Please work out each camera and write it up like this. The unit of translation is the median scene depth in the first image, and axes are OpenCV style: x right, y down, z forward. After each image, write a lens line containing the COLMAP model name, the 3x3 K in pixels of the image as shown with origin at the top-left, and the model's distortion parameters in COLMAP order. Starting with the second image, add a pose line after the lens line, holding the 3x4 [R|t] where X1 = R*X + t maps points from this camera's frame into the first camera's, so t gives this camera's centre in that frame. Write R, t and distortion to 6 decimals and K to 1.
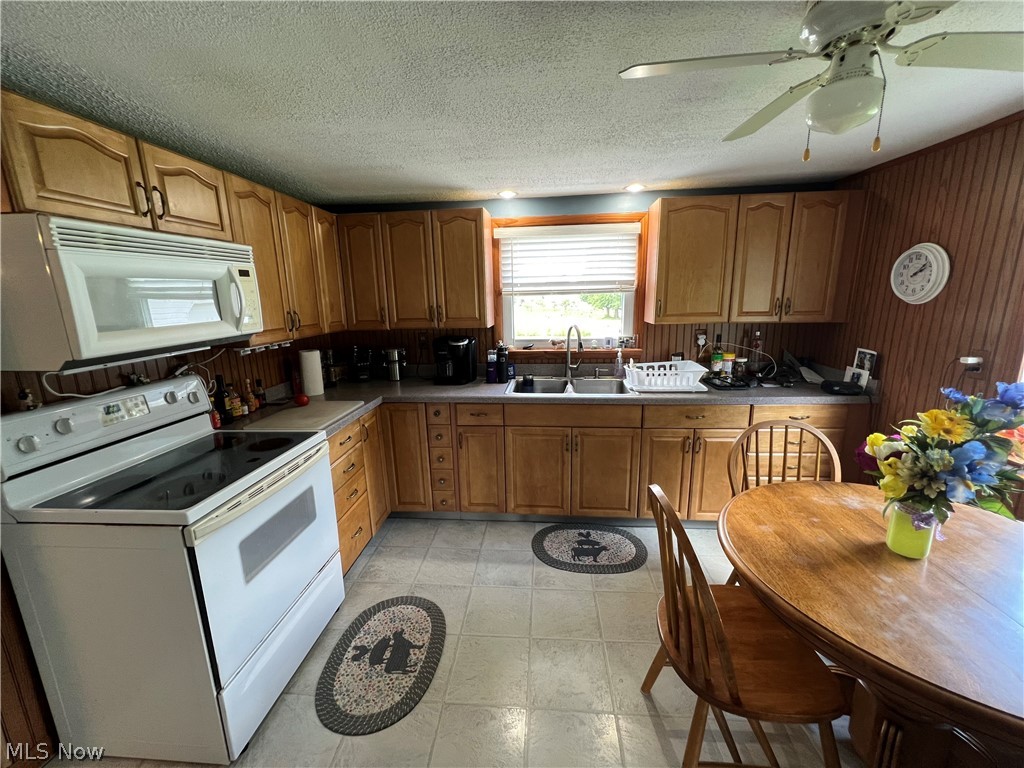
lens RADIAL K [[413.6, 0, 512.0], [0, 413.6, 383.1], [0, 0, 1]] dist [0.004579, 0.000718]
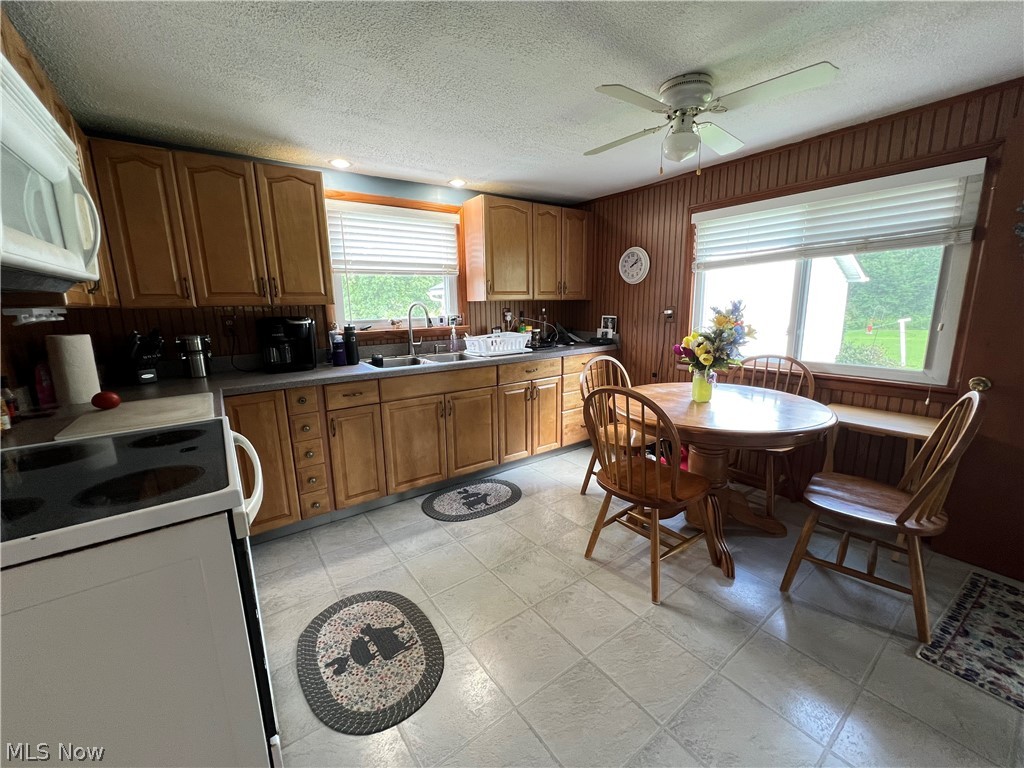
lens RADIAL K [[413.6, 0, 512.6], [0, 413.6, 382.6], [0, 0, 1]] dist [0.004579, 0.000718]
pose [[0.755105, -0.116745, 0.645125, -0.399016], [0.141040, 0.989904, 0.014054, 0.086338], [-0.640253, 0.080376, 0.763947, 0.063927]]
